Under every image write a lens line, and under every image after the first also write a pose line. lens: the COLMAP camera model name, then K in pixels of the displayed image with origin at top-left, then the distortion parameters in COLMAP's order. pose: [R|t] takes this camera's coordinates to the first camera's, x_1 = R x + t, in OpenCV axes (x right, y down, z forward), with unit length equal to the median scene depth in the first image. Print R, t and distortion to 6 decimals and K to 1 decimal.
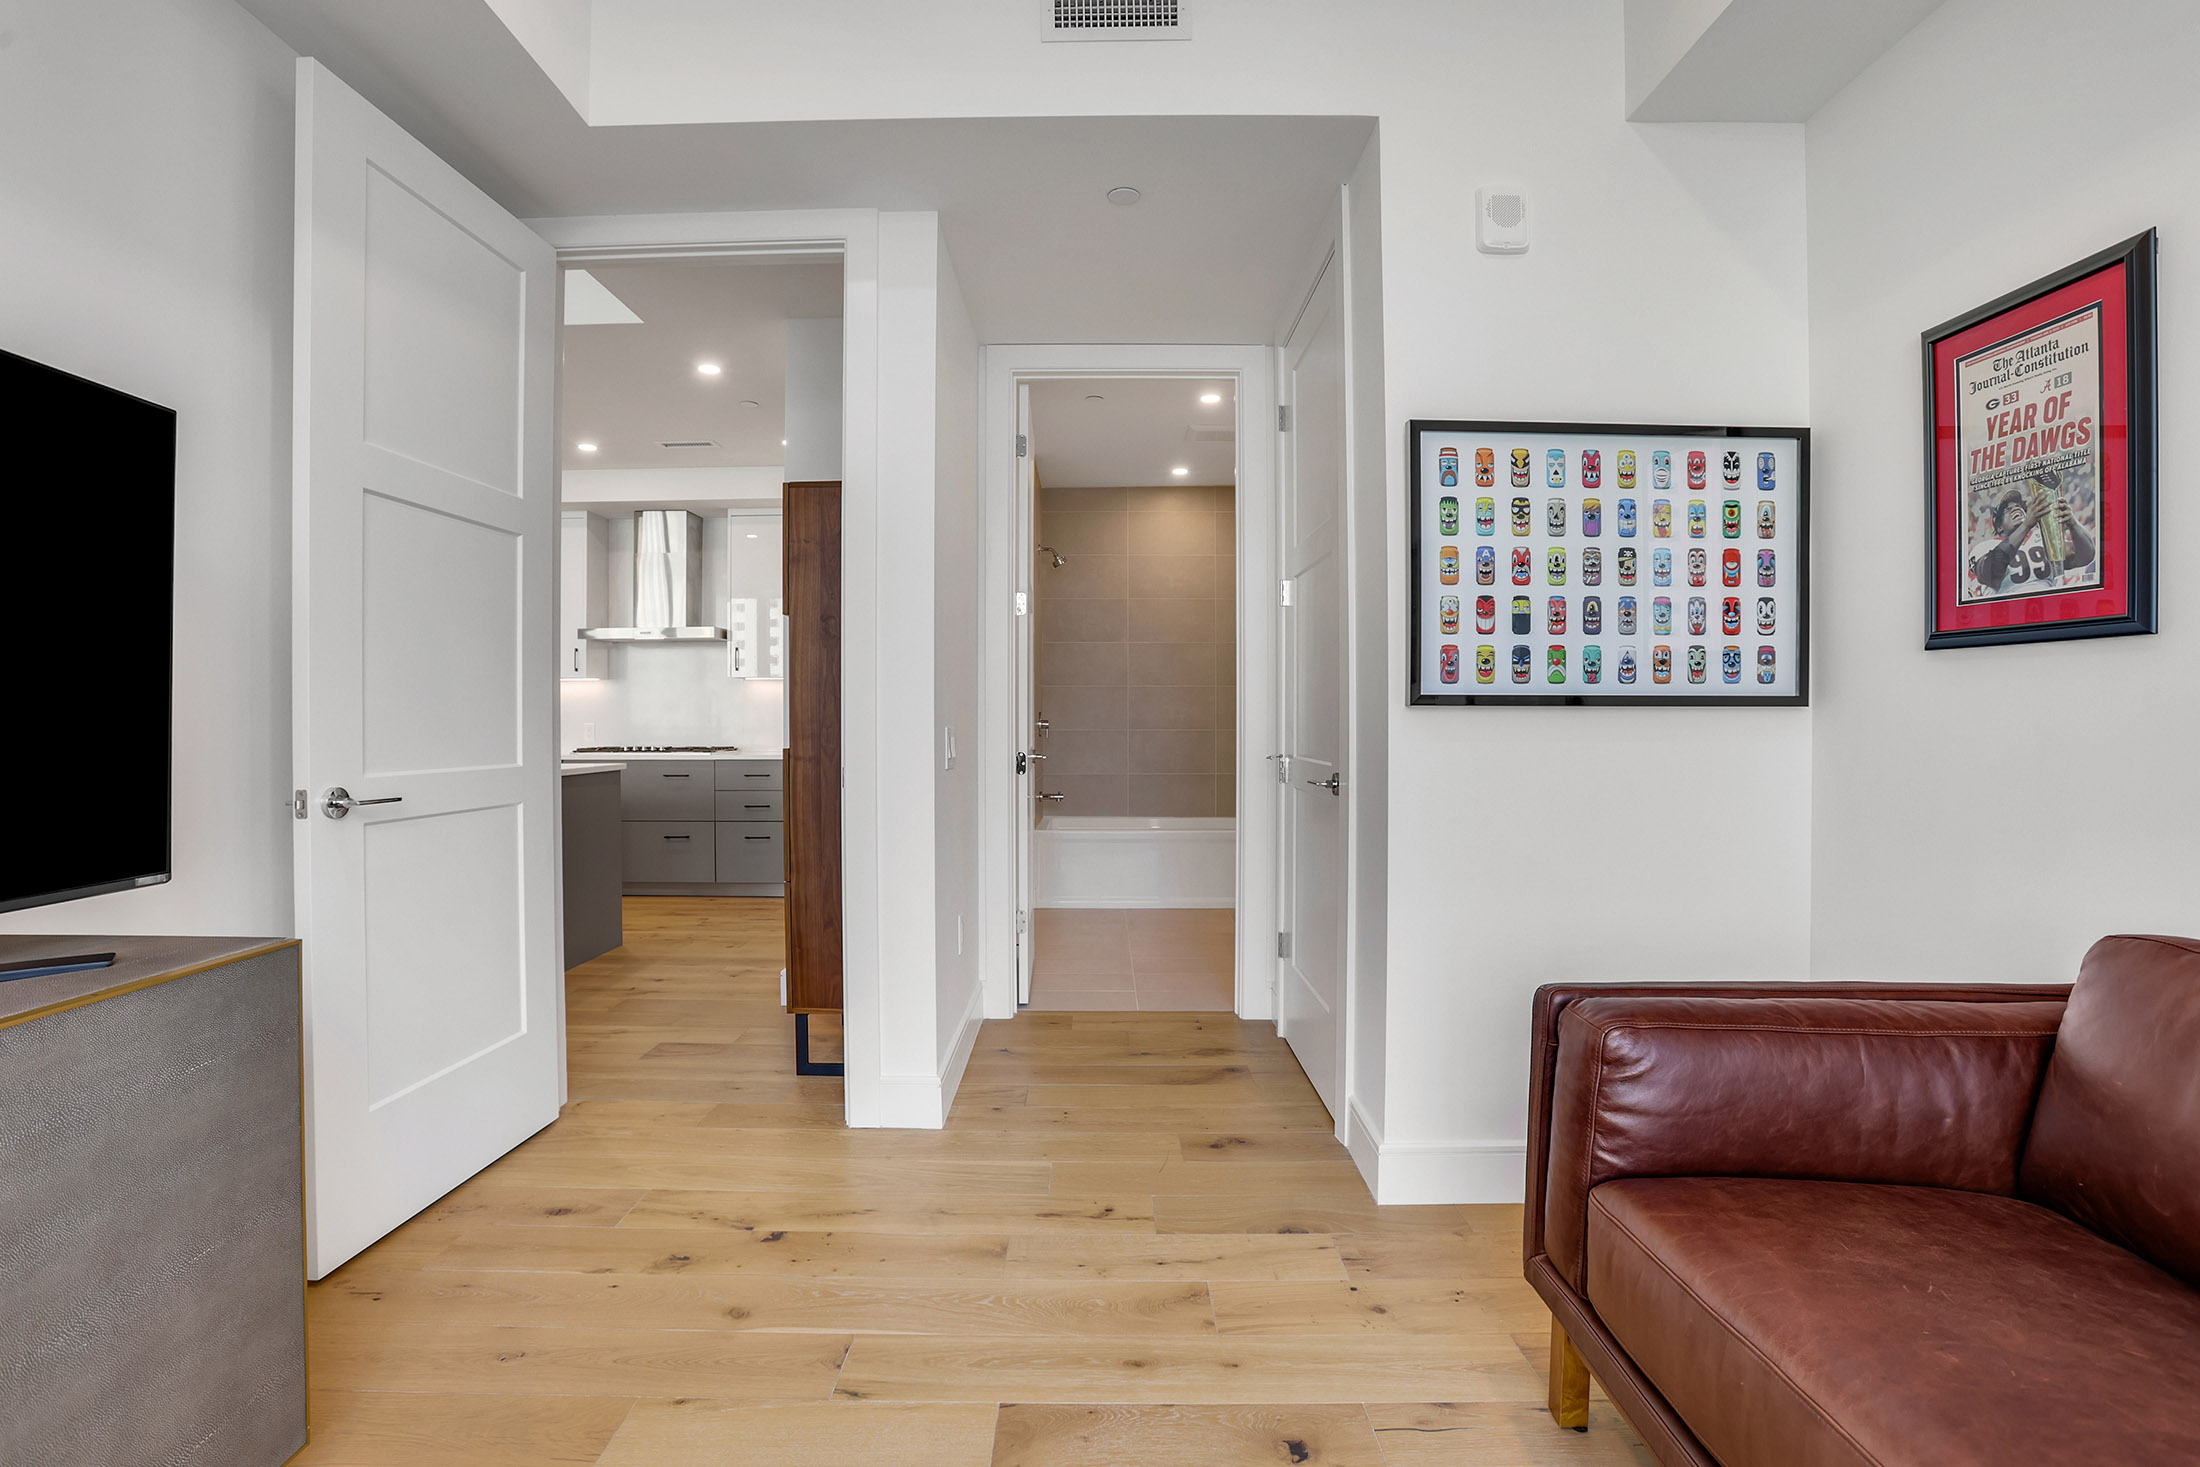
lens RADIAL K [[1142.2, 0, 1103.5], [0, 1142.2, 718.4], [0, 0, 1]] dist [-0.000569, -0.000087]
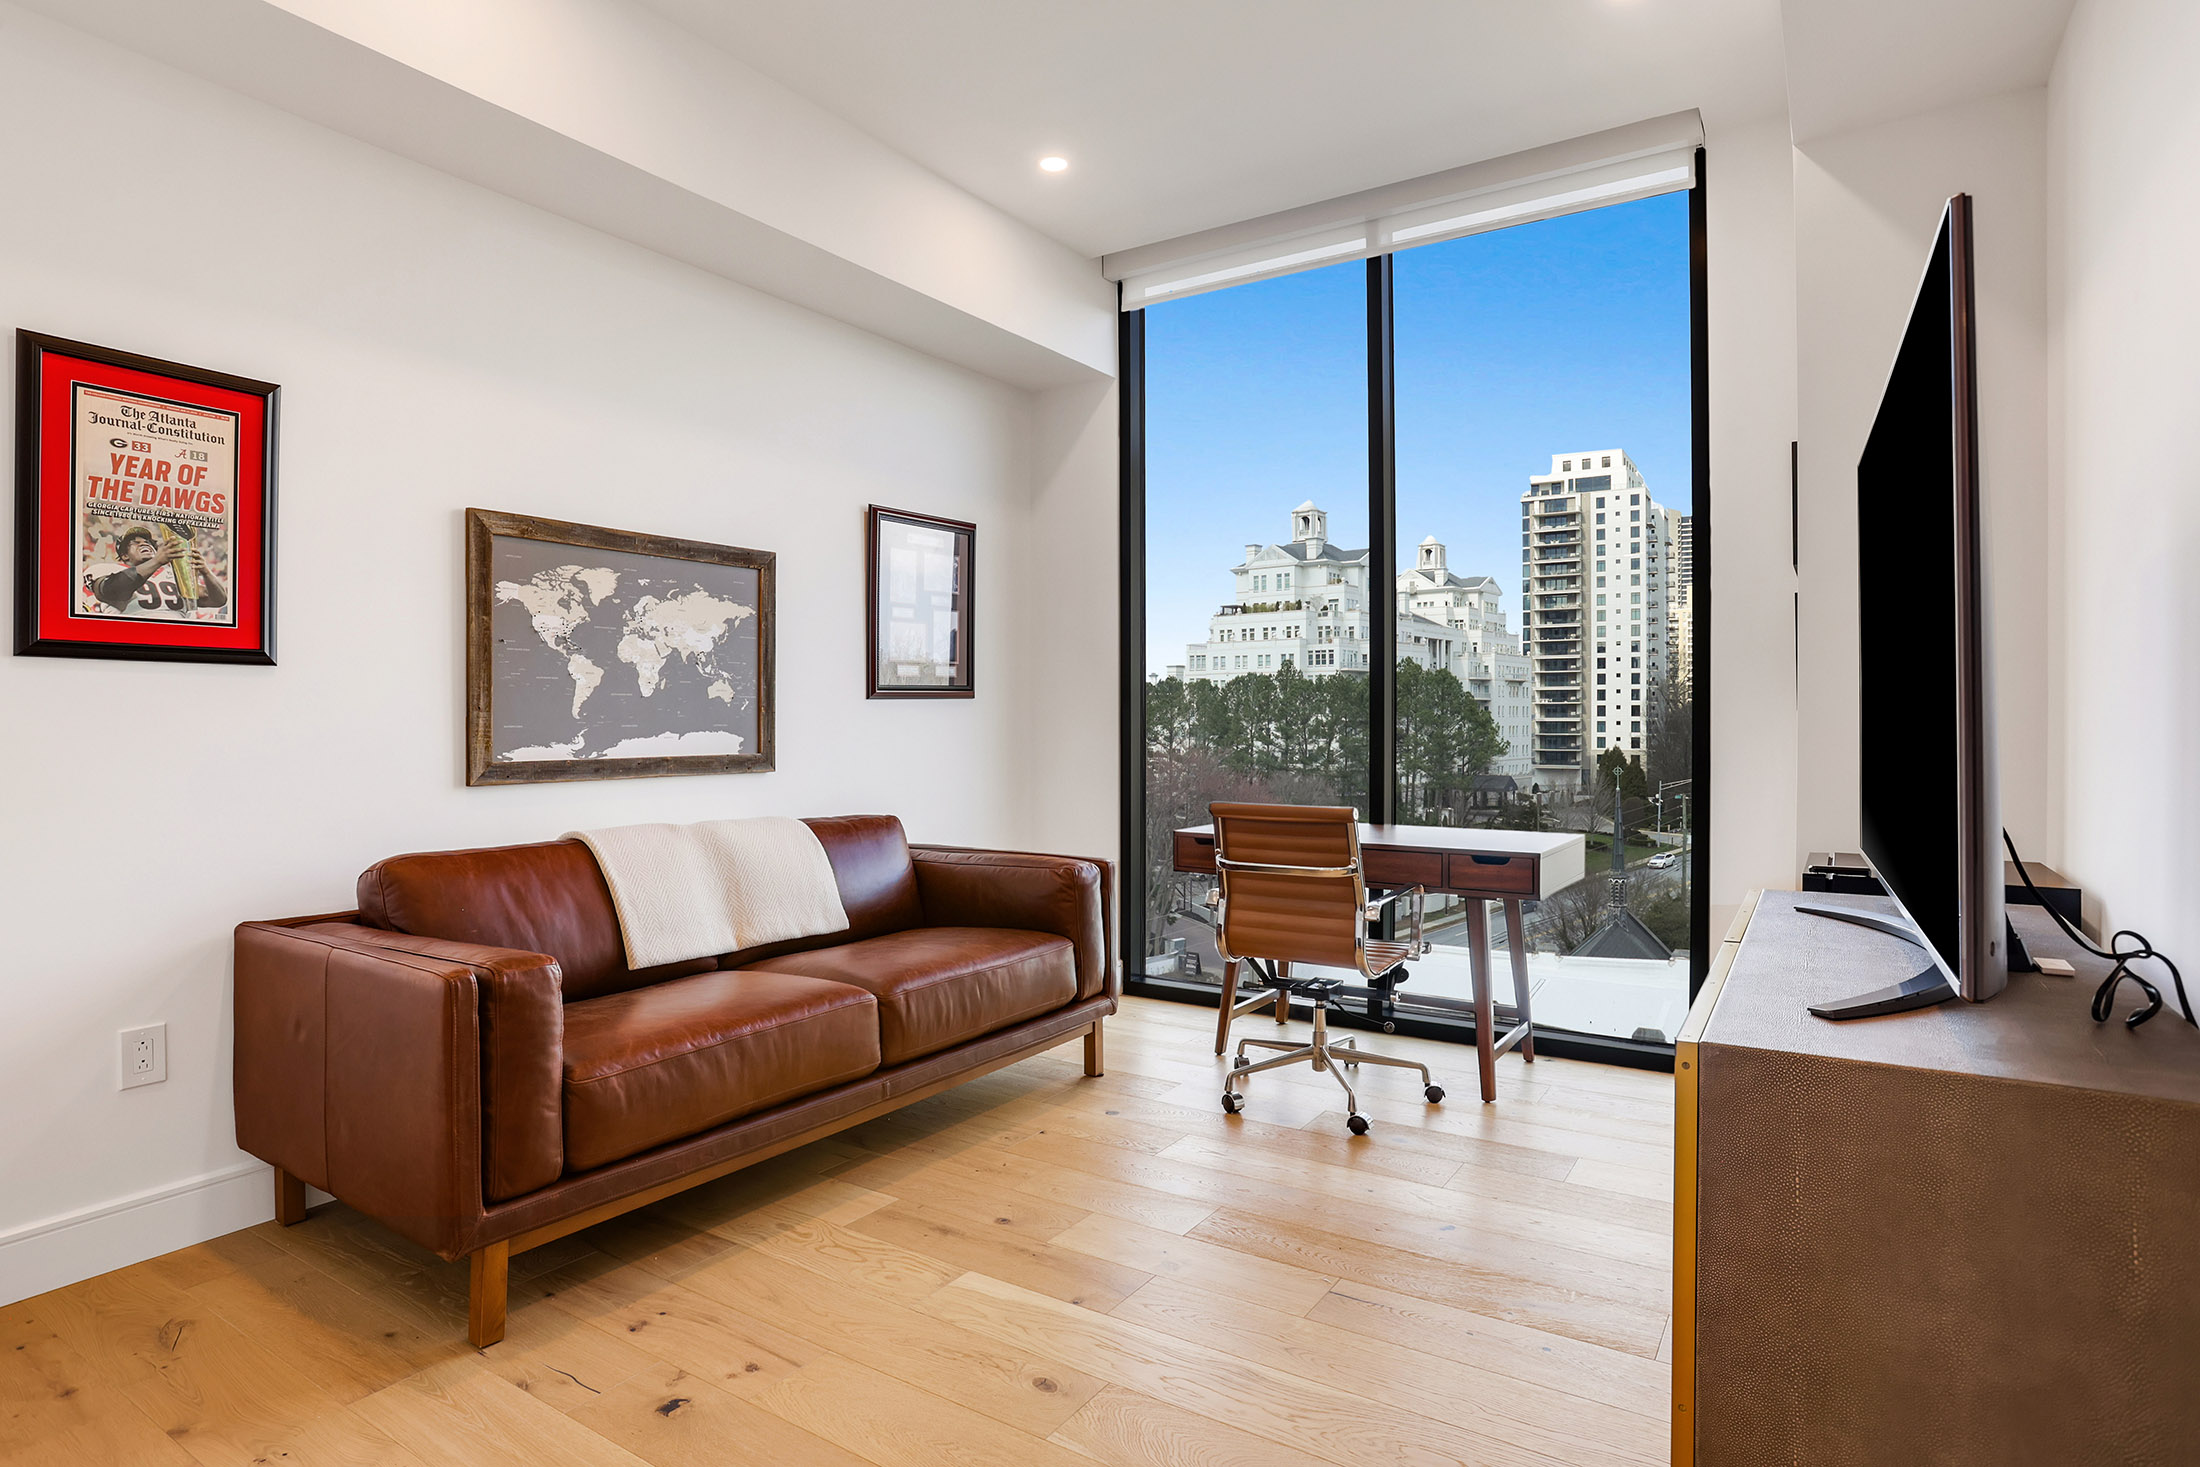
lens RADIAL K [[1142.2, 0, 1103.2], [0, 1142.2, 726.6], [0, 0, 1]] dist [-0.000569, -0.000087]
pose [[-0.844180, -0.002545, 0.536053, -0.655520], [0.000167, 0.999987, 0.005011, -0.004087], [-0.536059, 0.004320, -0.844169, 1.482136]]
